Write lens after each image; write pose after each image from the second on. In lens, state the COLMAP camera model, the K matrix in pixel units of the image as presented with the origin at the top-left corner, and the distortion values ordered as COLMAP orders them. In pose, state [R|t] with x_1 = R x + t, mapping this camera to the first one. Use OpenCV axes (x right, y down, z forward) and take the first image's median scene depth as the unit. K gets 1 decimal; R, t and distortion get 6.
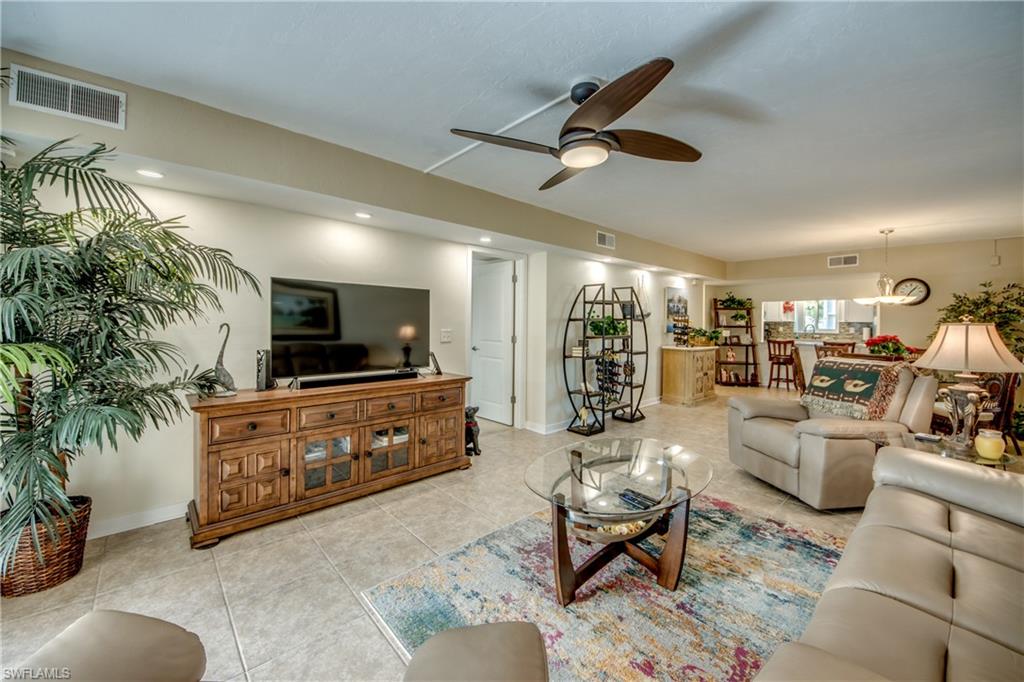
lens RADIAL K [[391.0, 0, 508.7], [0, 391.0, 318.1], [0, 0, 1]] dist [0.012742, -0.005917]
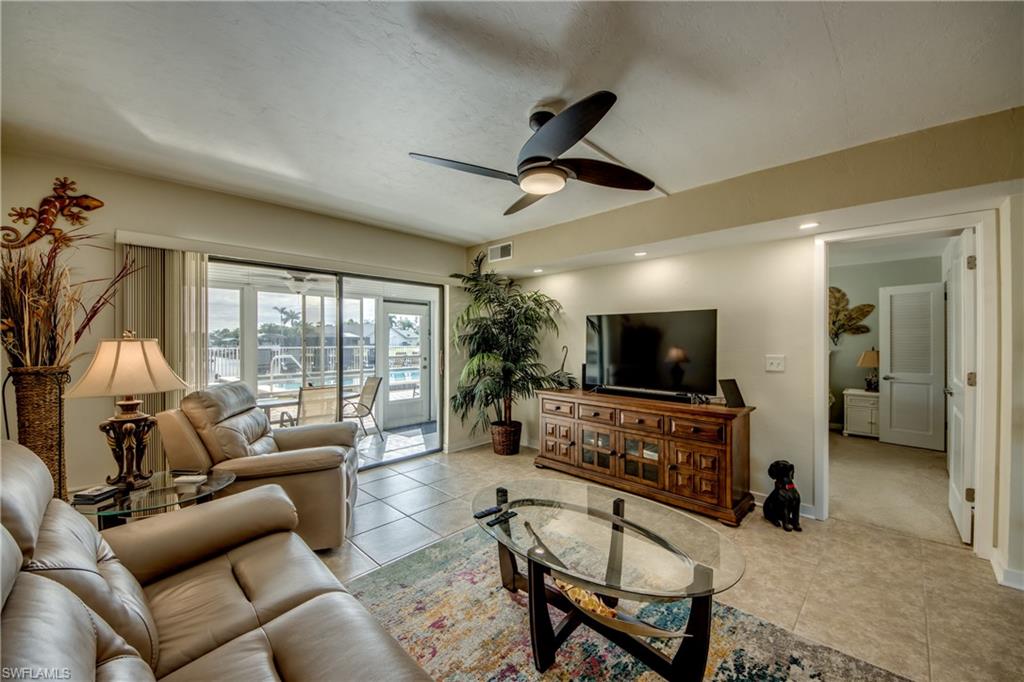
lens RADIAL K [[391.0, 0, 512.0], [0, 391.0, 343.4], [0, 0, 1]] dist [0.012742, -0.005917]
pose [[0.055089, -0.005177, -0.998468, 0.762672], [0.010252, 0.999937, -0.004619, 0.004629], [0.998429, -0.009982, 0.055138, 0.556656]]
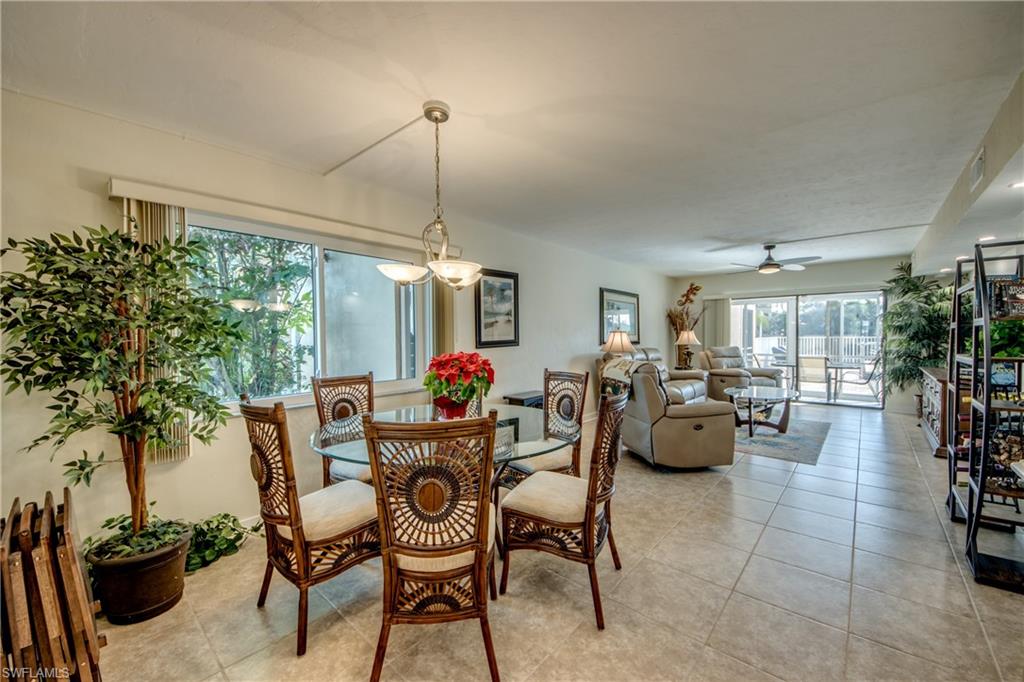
lens RADIAL K [[424.1, 0, 508.3], [0, 424.1, 343.1], [0, 0, 1]] dist [-0.014266, -0.002423]
pose [[-0.993334, -0.005114, -0.115162, 1.486764], [-0.006598, 0.999900, 0.012506, 0.041015], [0.115087, 0.013183, -0.993268, 2.387689]]
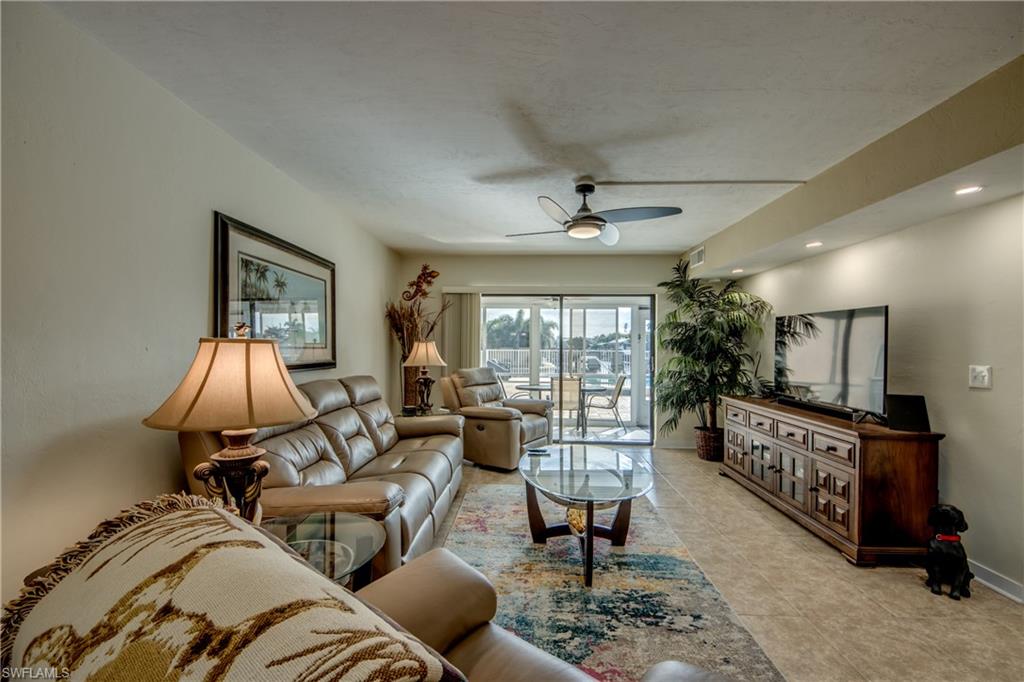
lens RADIAL K [[443.5, 0, 510.5], [0, 443.5, 342.2], [0, 0, 1]] dist [-0.000416, -0.005341]
pose [[-0.707894, -0.024713, -0.705886, 0.972858], [-0.012222, 0.999667, -0.022742, 0.023653], [0.706213, -0.007471, -0.707960, 1.251494]]
